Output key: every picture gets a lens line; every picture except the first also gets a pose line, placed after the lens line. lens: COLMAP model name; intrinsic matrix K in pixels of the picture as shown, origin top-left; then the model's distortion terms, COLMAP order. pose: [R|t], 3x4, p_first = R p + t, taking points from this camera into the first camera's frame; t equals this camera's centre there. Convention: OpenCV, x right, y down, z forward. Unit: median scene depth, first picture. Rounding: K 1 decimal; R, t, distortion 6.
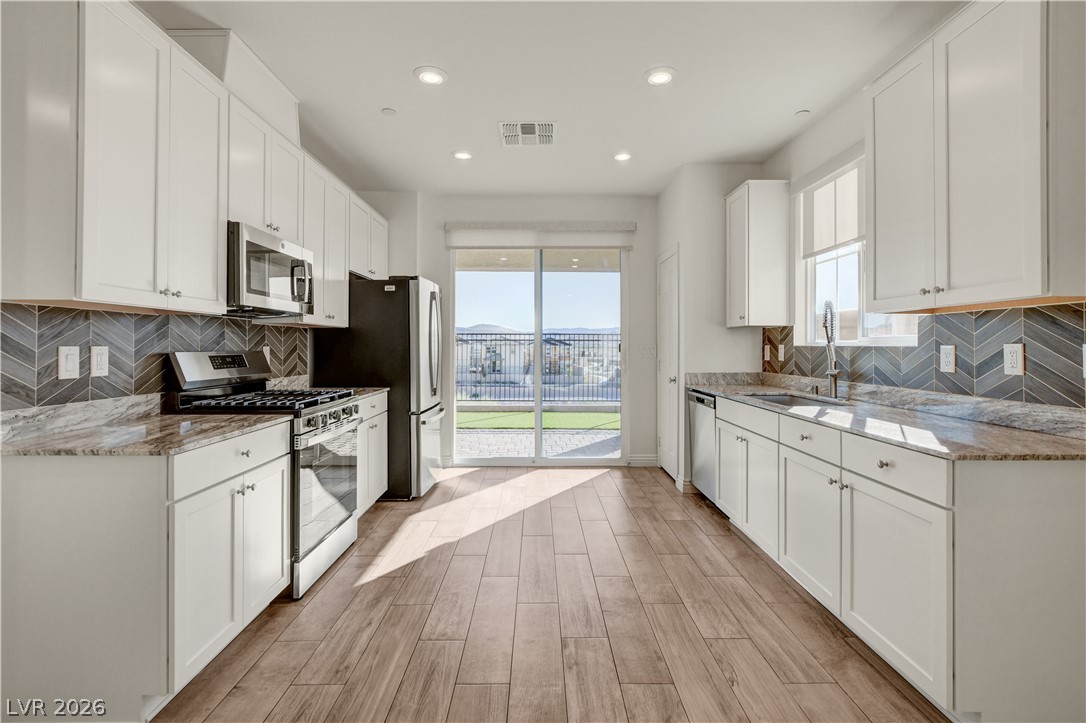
lens RADIAL K [[502.9, 0, 539.5], [0, 502.9, 342.5], [0, 0, 1]] dist [-0.005309, 0.001587]
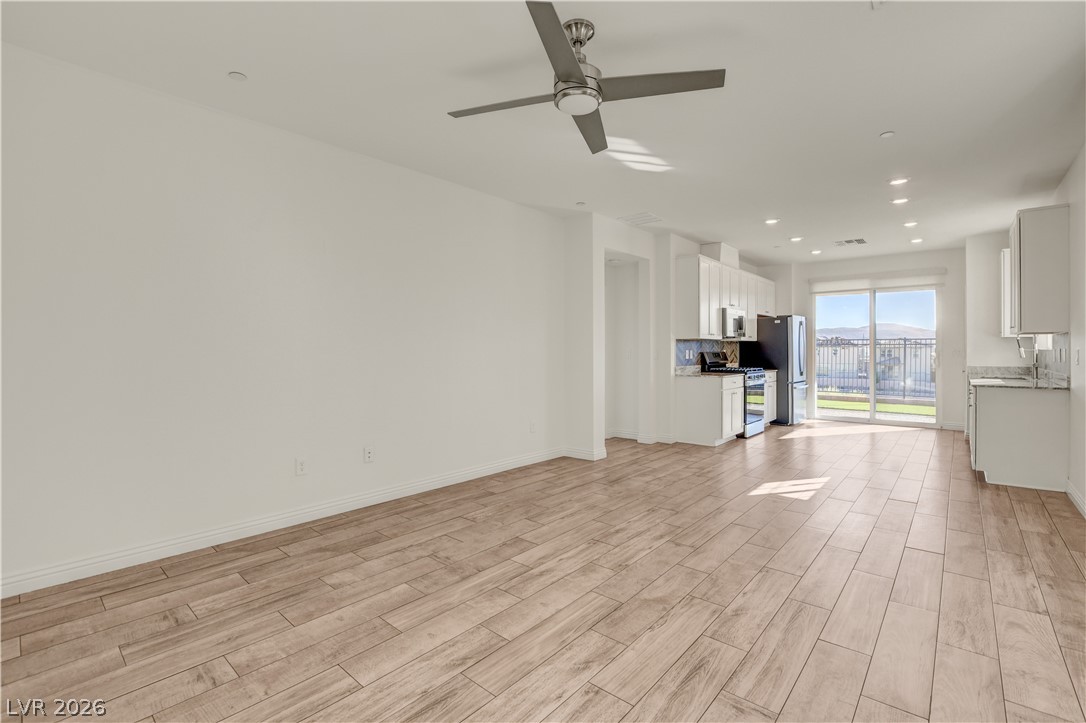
lens RADIAL K [[484.6, 0, 551.8], [0, 484.6, 356.0], [0, 0, 1]] dist [-0.032756, 0.002988]
pose [[0.753787, 0.005014, -0.657100, 0.380339], [0.007870, 0.999830, 0.016657, -0.009640], [0.657072, -0.017727, 0.753619, -1.382753]]
